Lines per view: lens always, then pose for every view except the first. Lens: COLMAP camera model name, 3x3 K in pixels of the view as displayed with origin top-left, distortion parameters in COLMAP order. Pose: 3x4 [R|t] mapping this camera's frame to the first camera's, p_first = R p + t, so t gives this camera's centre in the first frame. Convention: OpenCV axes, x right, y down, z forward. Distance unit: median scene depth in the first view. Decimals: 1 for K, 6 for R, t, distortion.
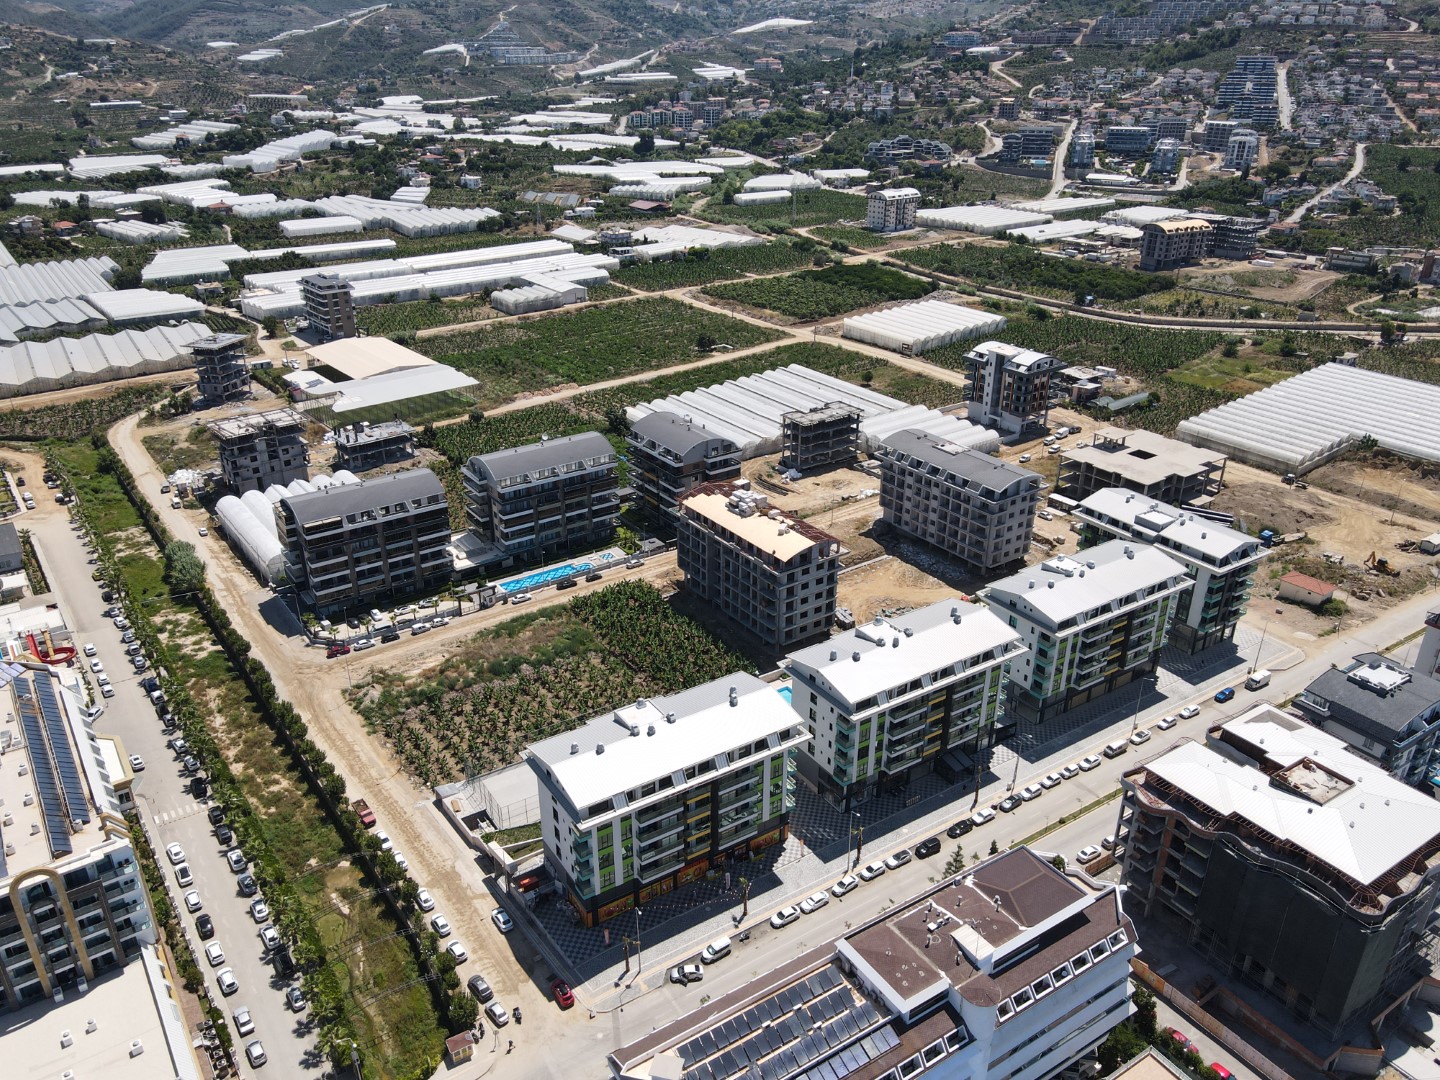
lens RADIAL K [[1135.9, 0, 720.0], [0, 1135.9, 540.0], [0, 0, 1]] dist [0.009696, 0.008389]
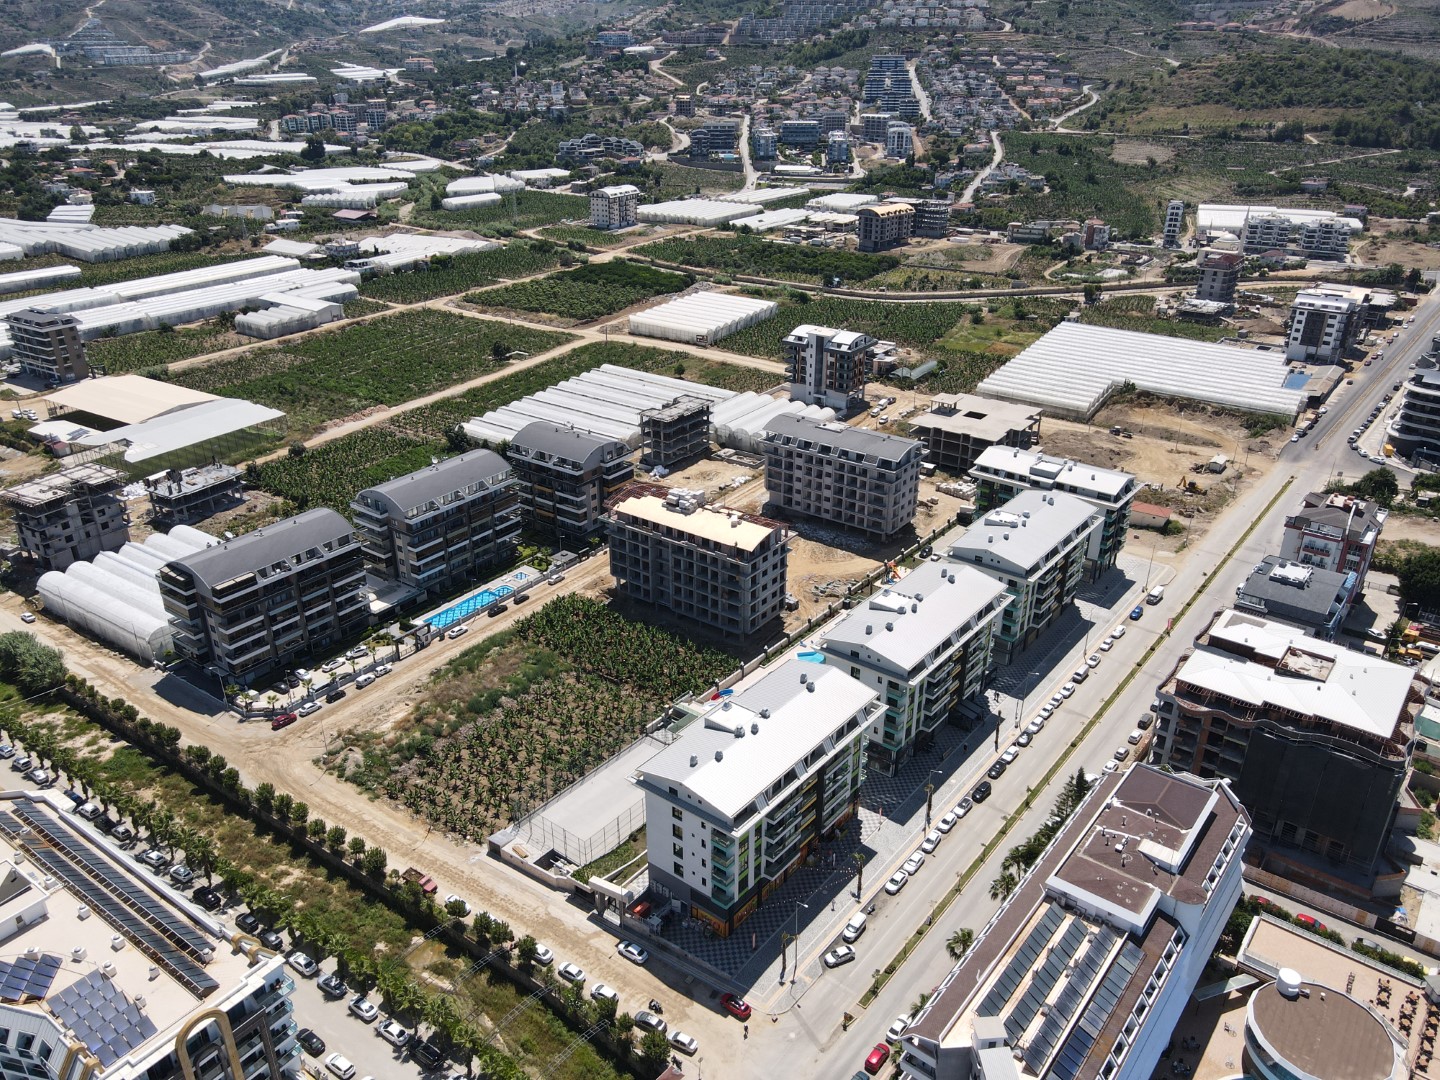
lens RADIAL K [[1135.9, 0, 720.0], [0, 1135.9, 540.0], [0, 0, 1]] dist [0.009696, 0.008389]
pose [[0.942600, -0.135266, 0.305302, -0.182361], [0.135246, 0.990583, 0.021322, -0.010698], [-0.305311, 0.021192, 0.952017, 0.027219]]
